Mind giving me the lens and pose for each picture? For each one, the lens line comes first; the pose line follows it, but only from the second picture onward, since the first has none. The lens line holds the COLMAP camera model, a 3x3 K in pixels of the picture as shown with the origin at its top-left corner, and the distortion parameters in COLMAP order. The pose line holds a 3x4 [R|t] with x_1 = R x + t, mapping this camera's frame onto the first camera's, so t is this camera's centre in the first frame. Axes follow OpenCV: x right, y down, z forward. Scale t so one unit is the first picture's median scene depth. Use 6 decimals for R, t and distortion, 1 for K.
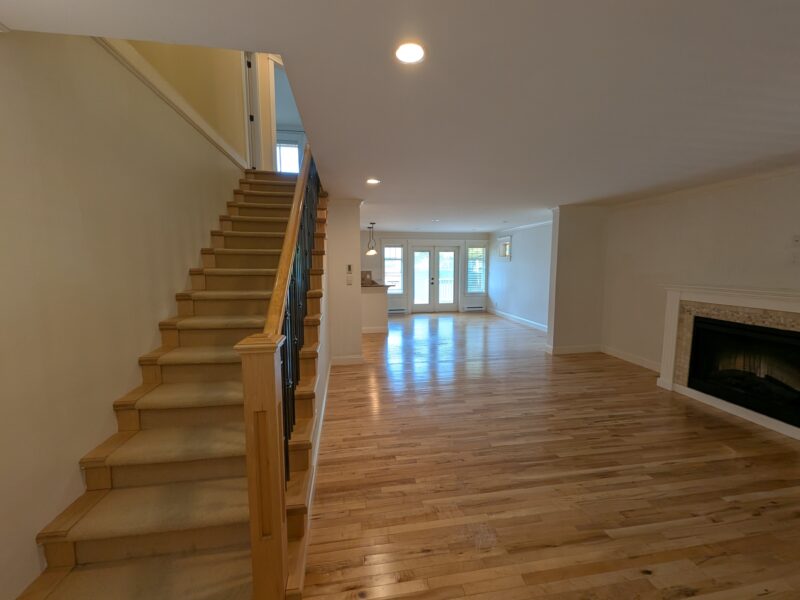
lens RADIAL K [[331.8, 0, 397.2], [0, 331.8, 302.4], [0, 0, 1]] dist [0.003887, -0.000337]
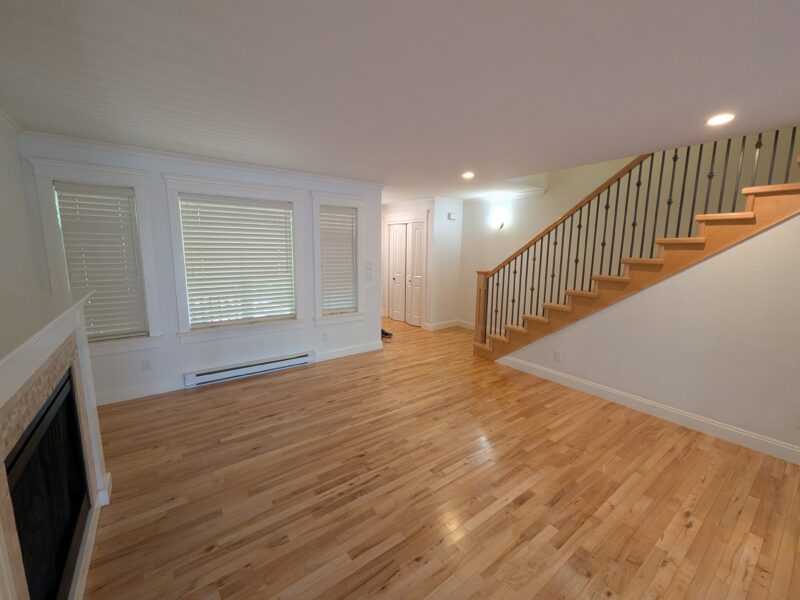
lens RADIAL K [[331.8, 0, 401.7], [0, 331.8, 298.4], [0, 0, 1]] dist [0.003887, -0.000337]
pose [[-0.885123, 0.056023, -0.461972, 0.873196], [-0.071759, 0.964422, 0.254443, -0.190257], [0.459790, 0.258364, -0.849612, 1.549208]]
